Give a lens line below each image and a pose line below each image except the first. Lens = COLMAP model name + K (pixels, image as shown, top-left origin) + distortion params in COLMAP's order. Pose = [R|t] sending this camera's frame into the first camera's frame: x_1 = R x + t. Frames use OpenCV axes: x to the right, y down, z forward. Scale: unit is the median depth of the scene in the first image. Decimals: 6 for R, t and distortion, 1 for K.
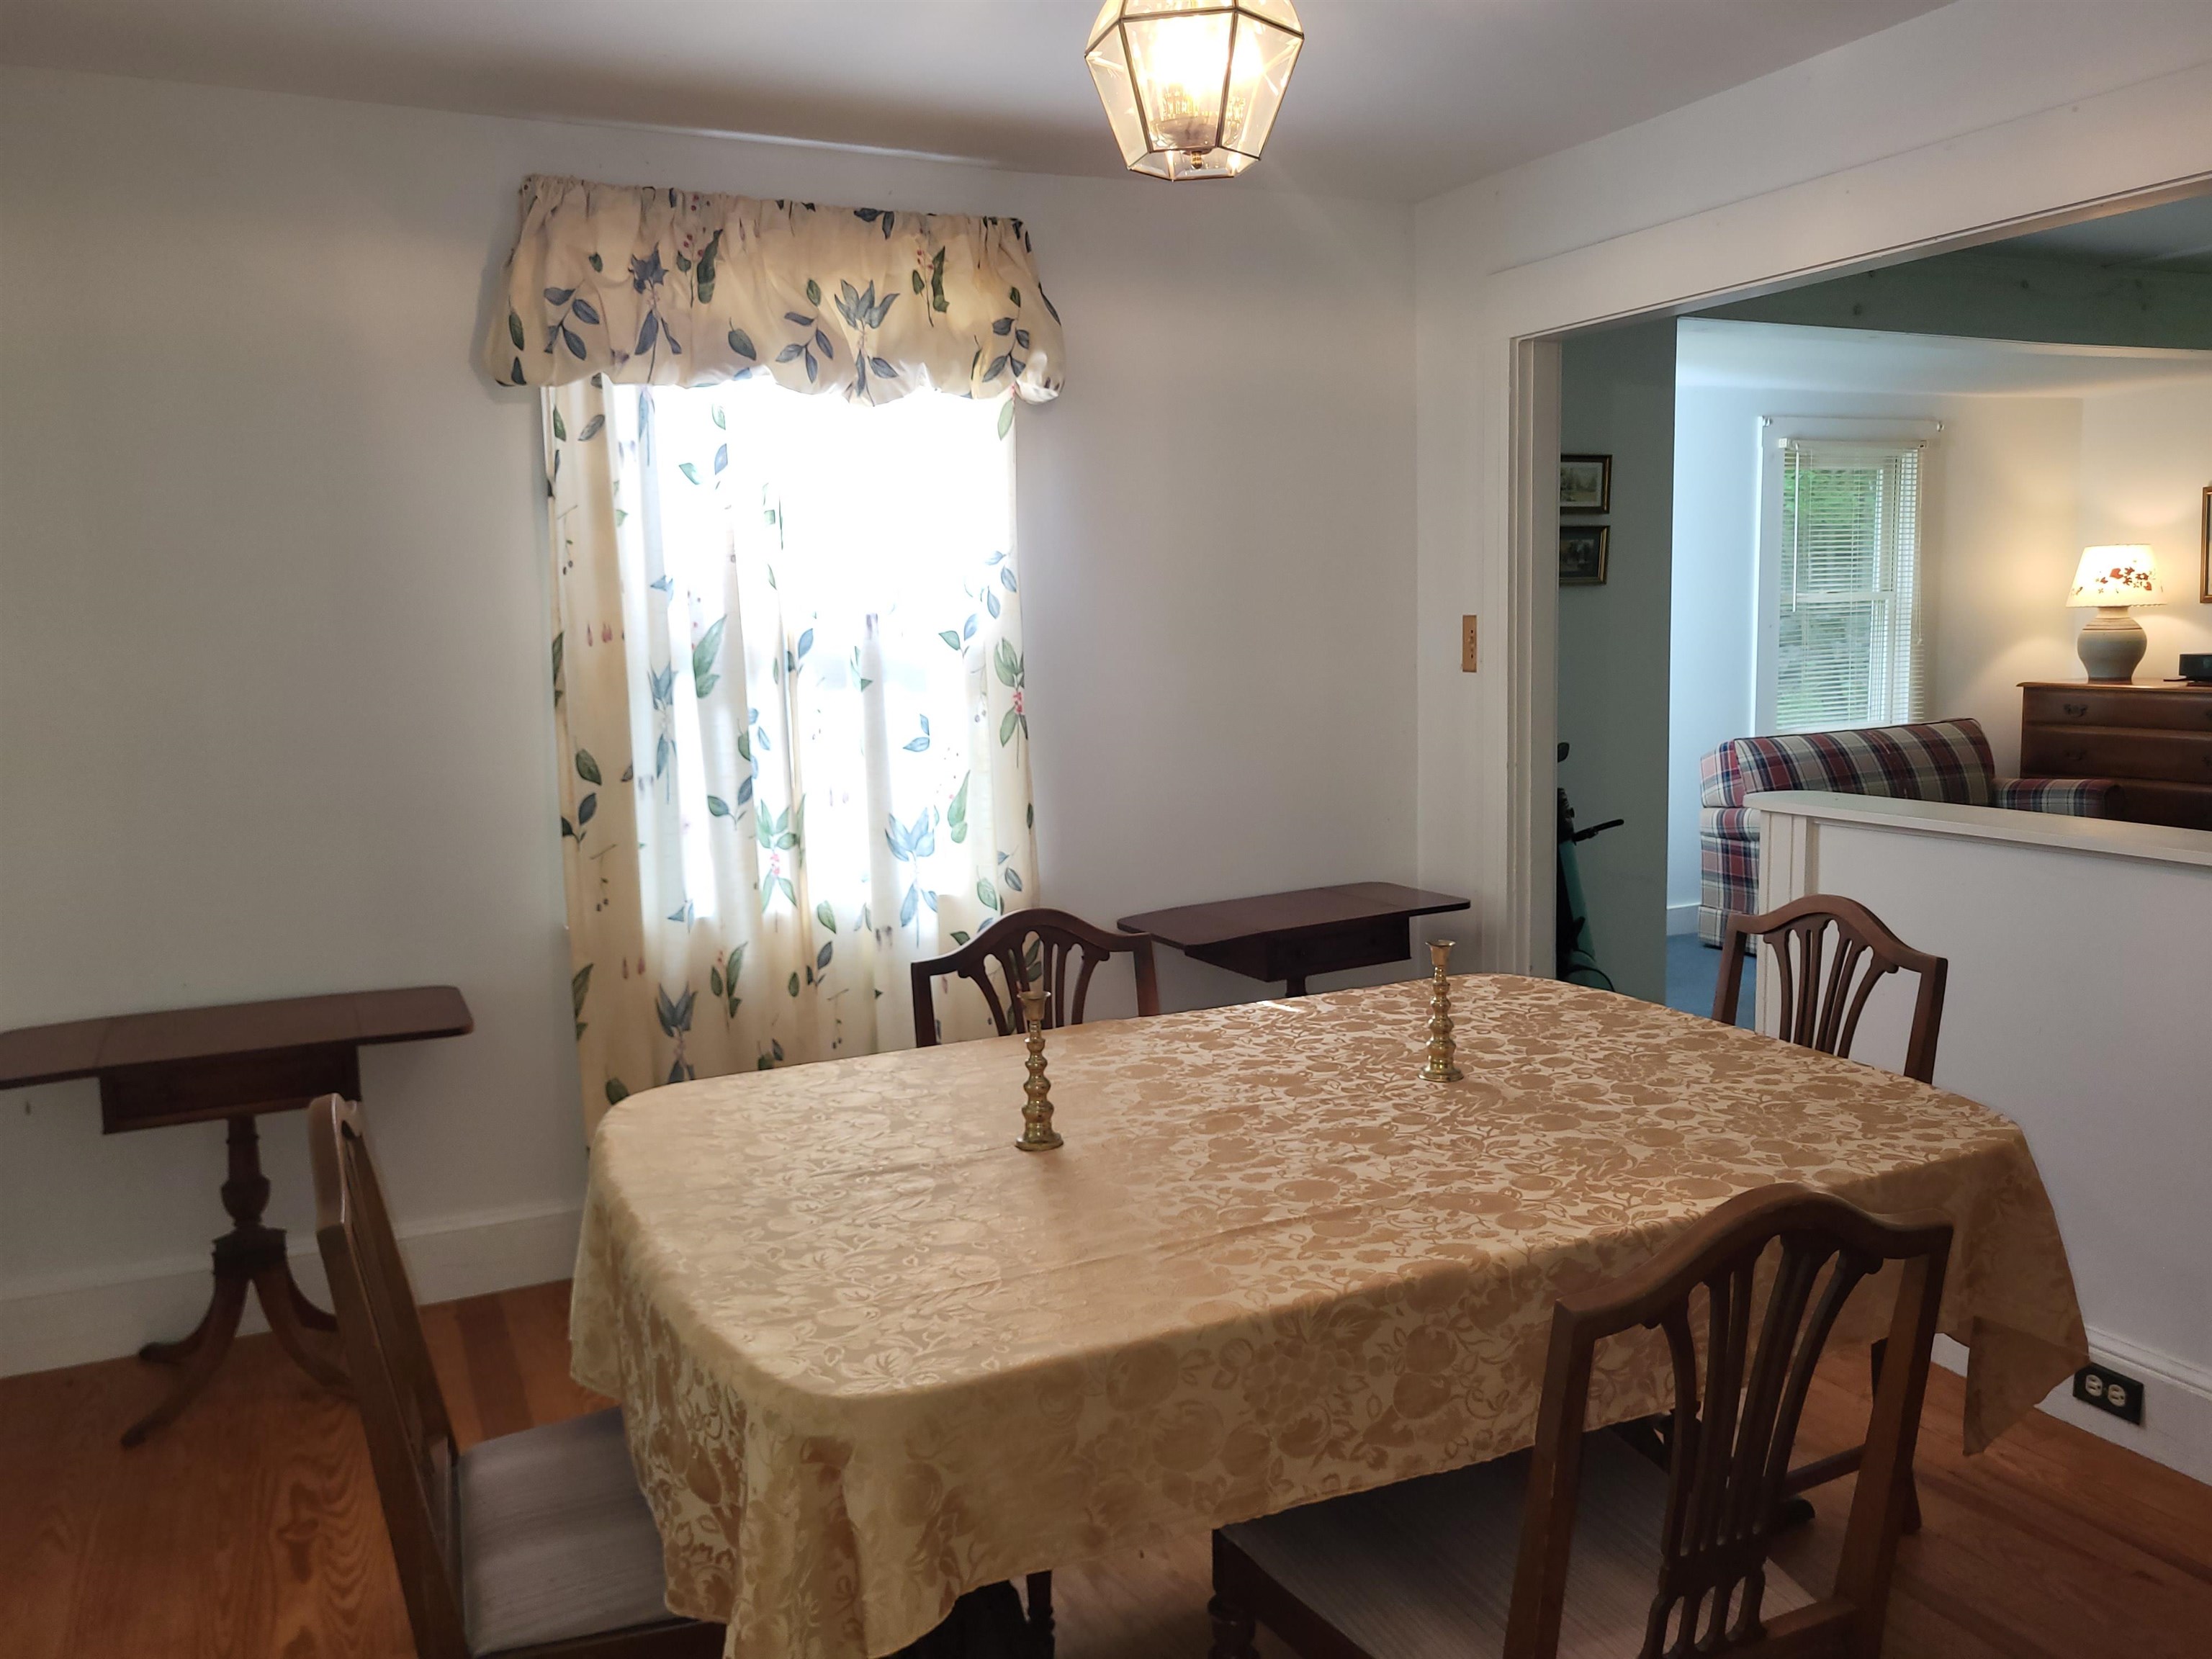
lens RADIAL K [[1695.8, 0, 1120.5], [0, 1695.8, 799.3], [0, 0, 1]] dist [0.039241, -0.024691]
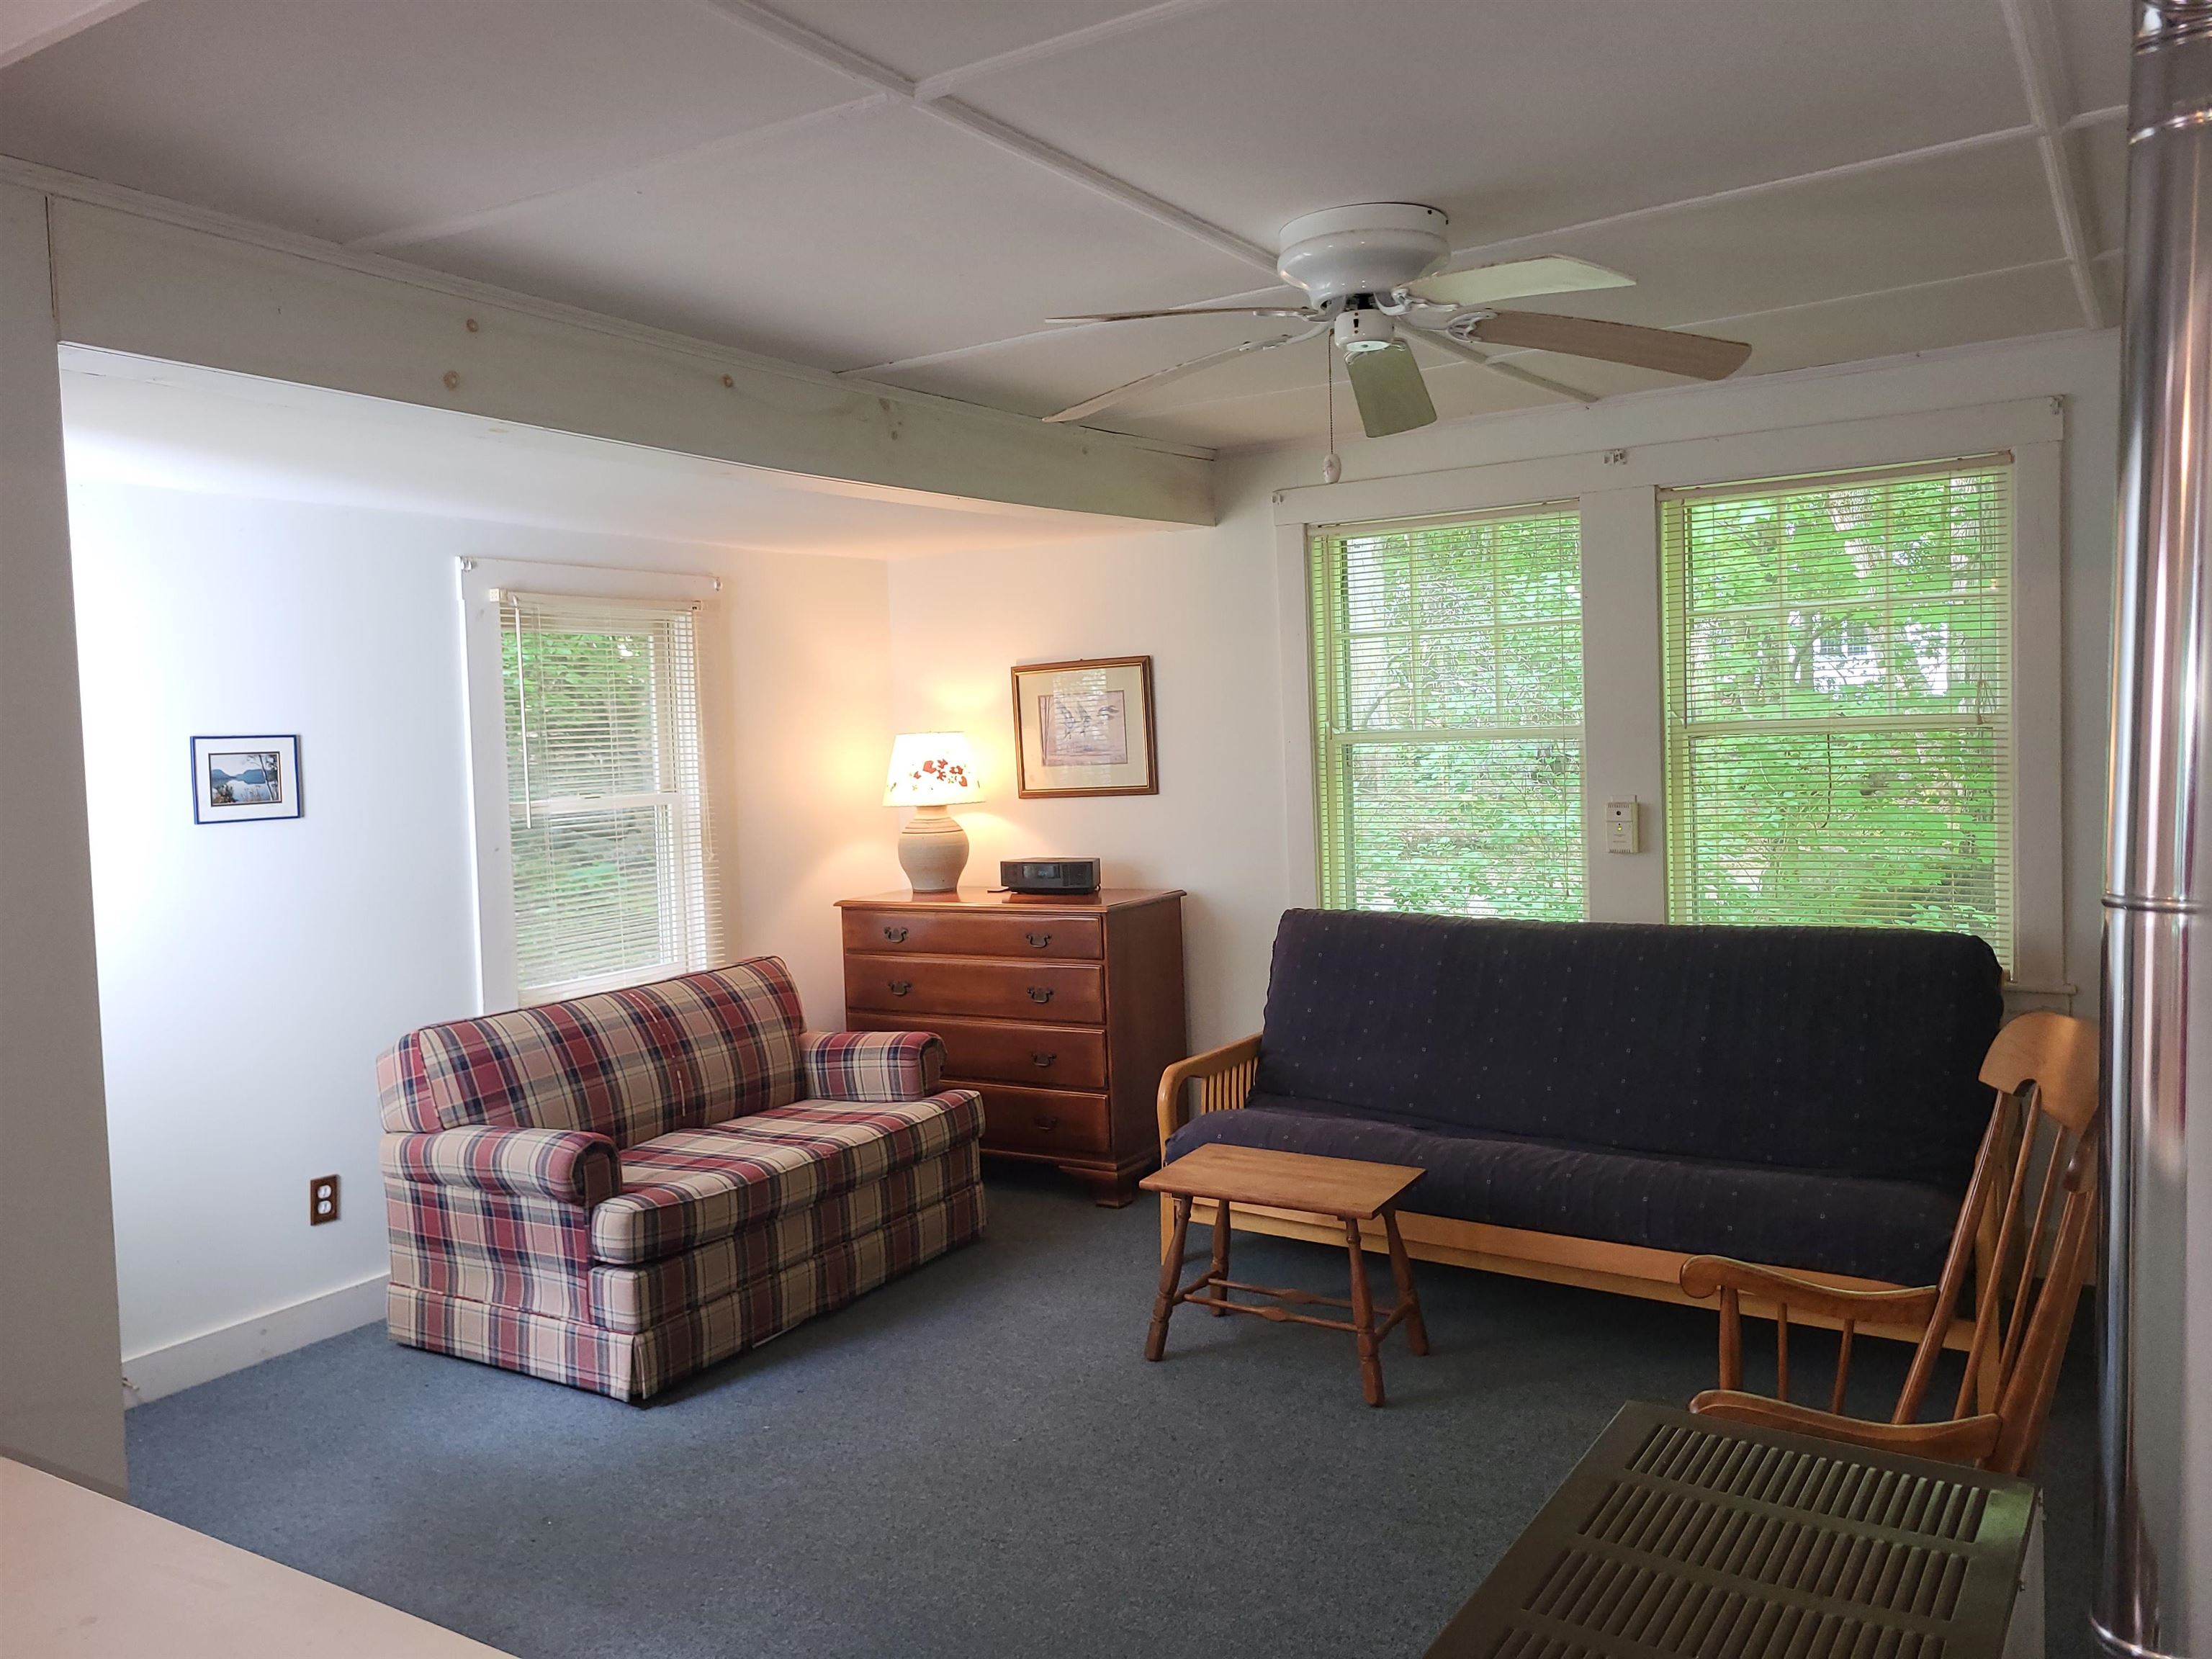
lens RADIAL K [[1695.8, 0, 1119.5], [0, 1695.8, 824.1], [0, 0, 1]] dist [0.039241, -0.024691]
pose [[0.841414, -0.038449, 0.539022, 0.219860], [0.081086, 0.995156, -0.055590, -0.052377], [-0.534273, 0.090481, 0.840455, 0.268300]]
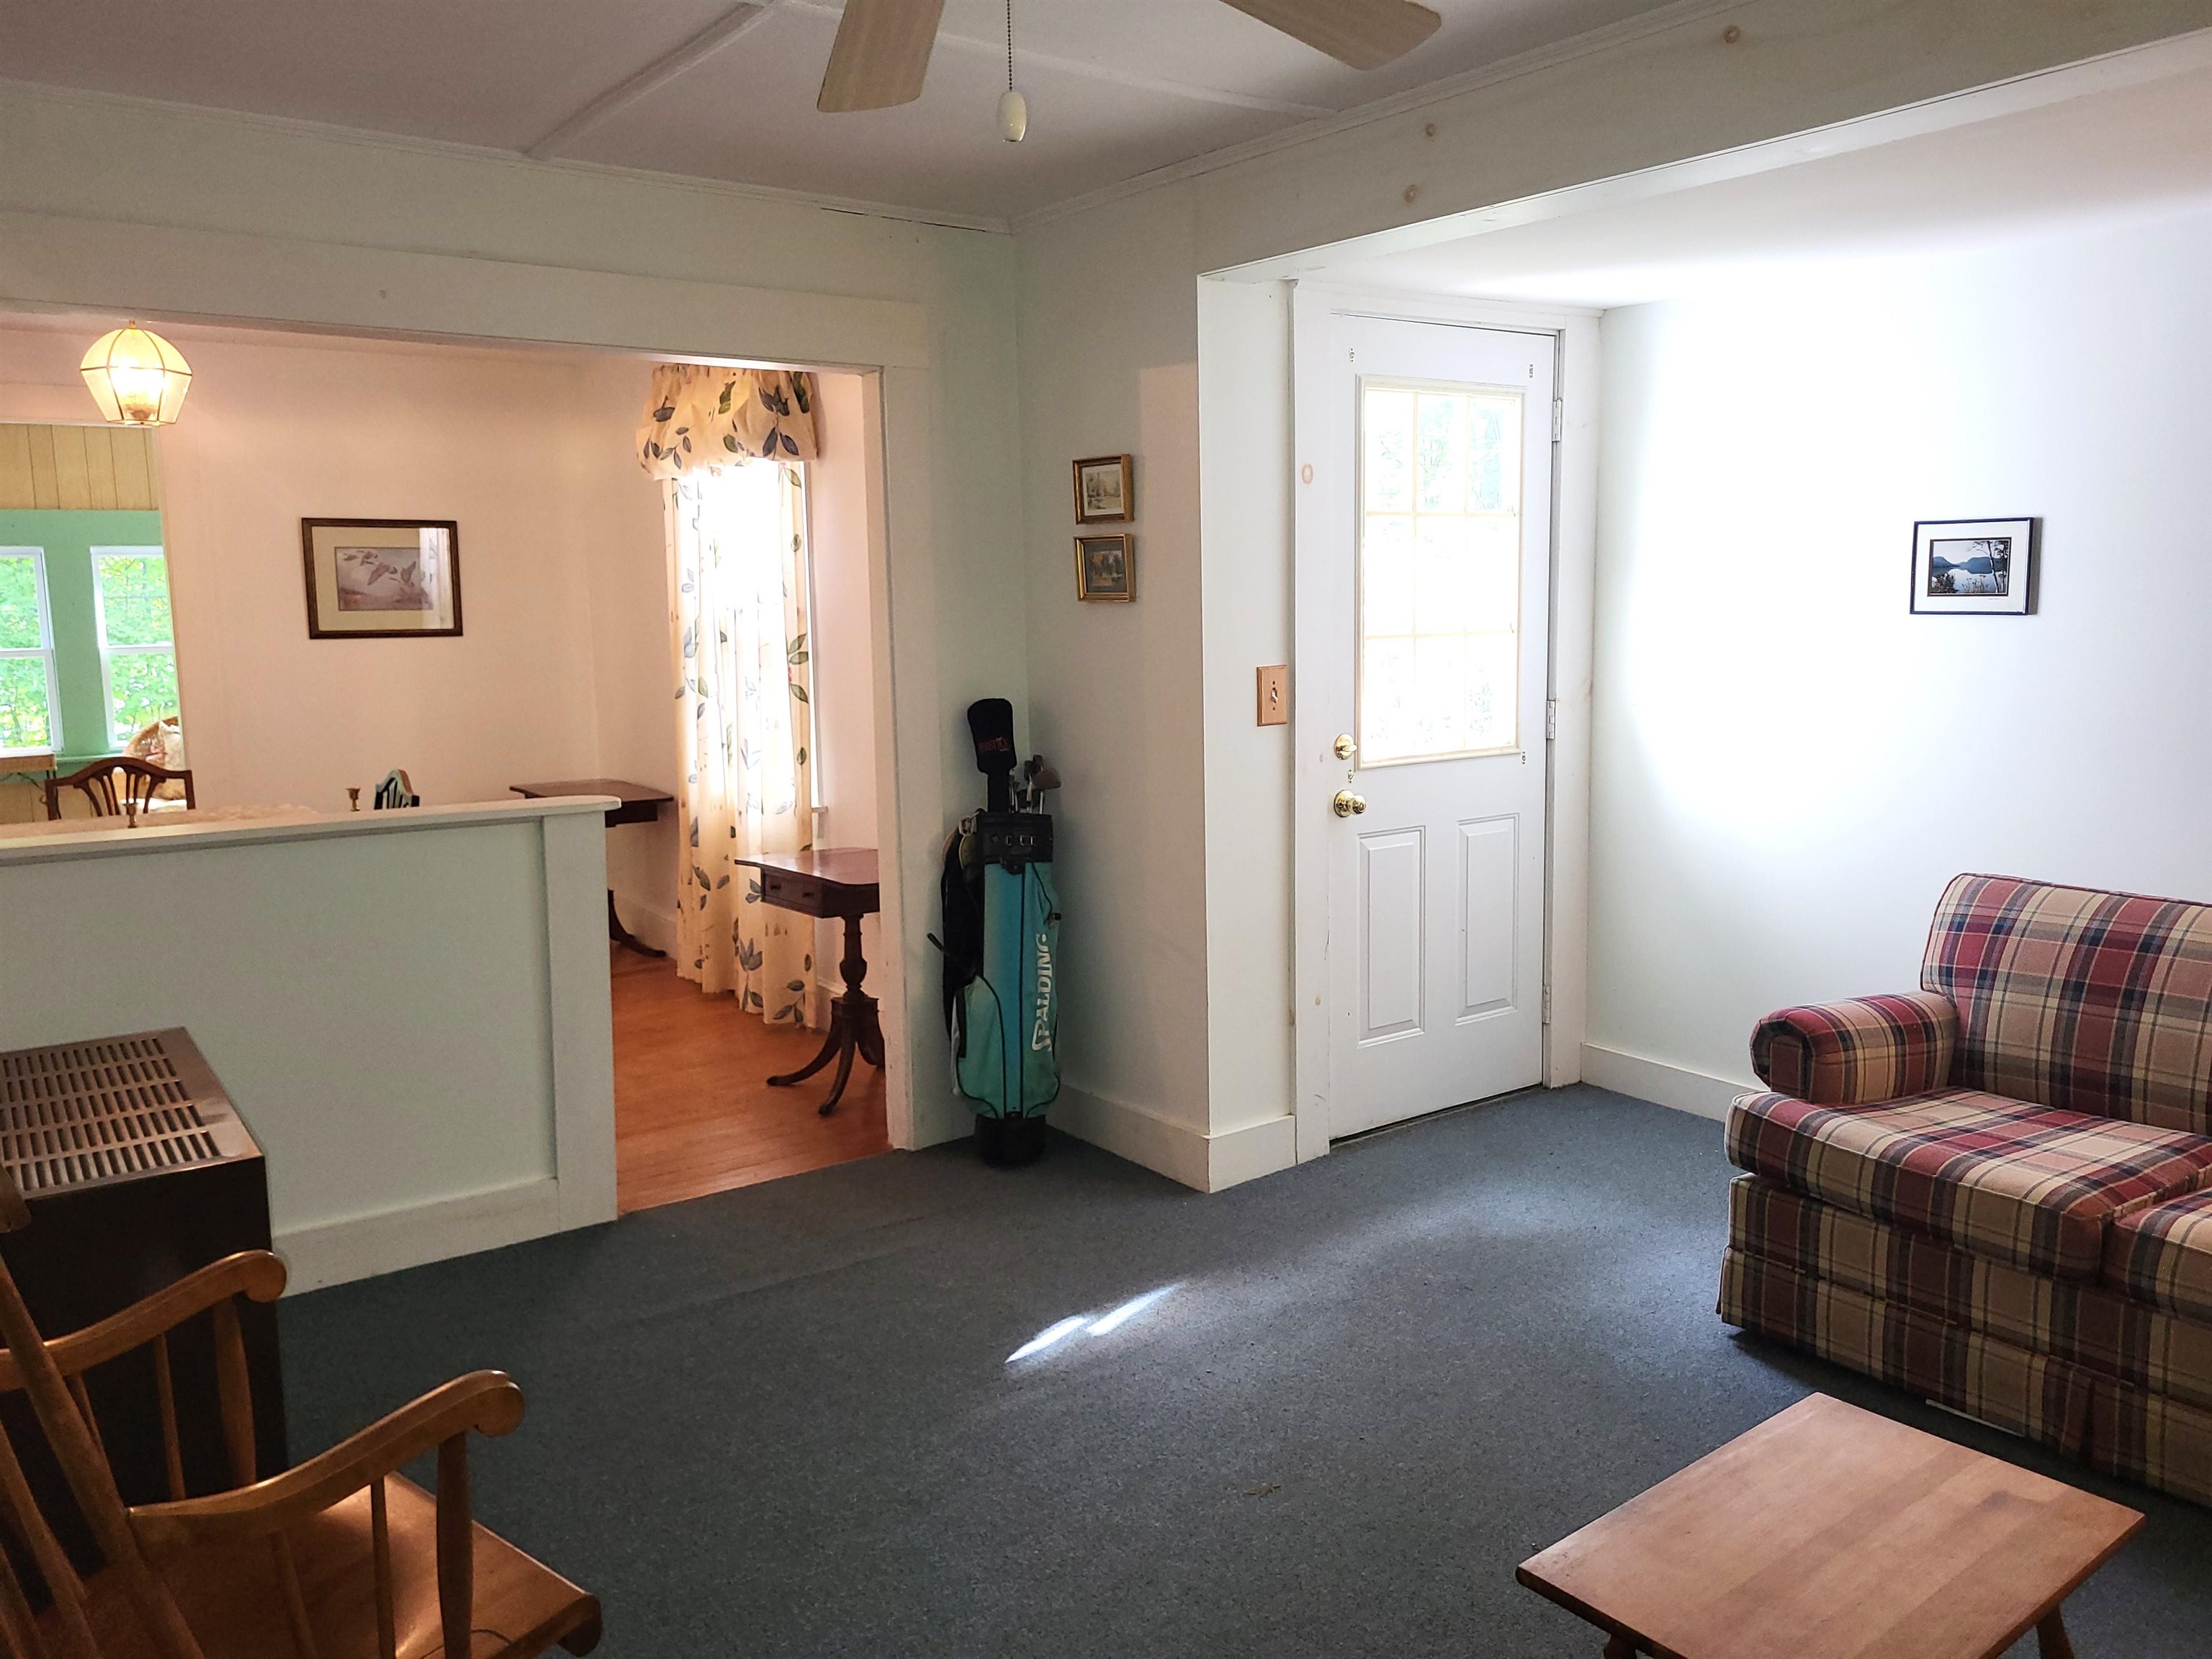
lens RADIAL K [[1695.8, 0, 1126.0], [0, 1695.8, 831.6], [0, 0, 1]] dist [0.039241, -0.024691]
pose [[0.172023, 0.160652, -0.971905, 0.821223], [-0.108790, 0.983676, 0.143342, -0.094481], [0.979067, 0.081075, 0.186692, 0.591197]]
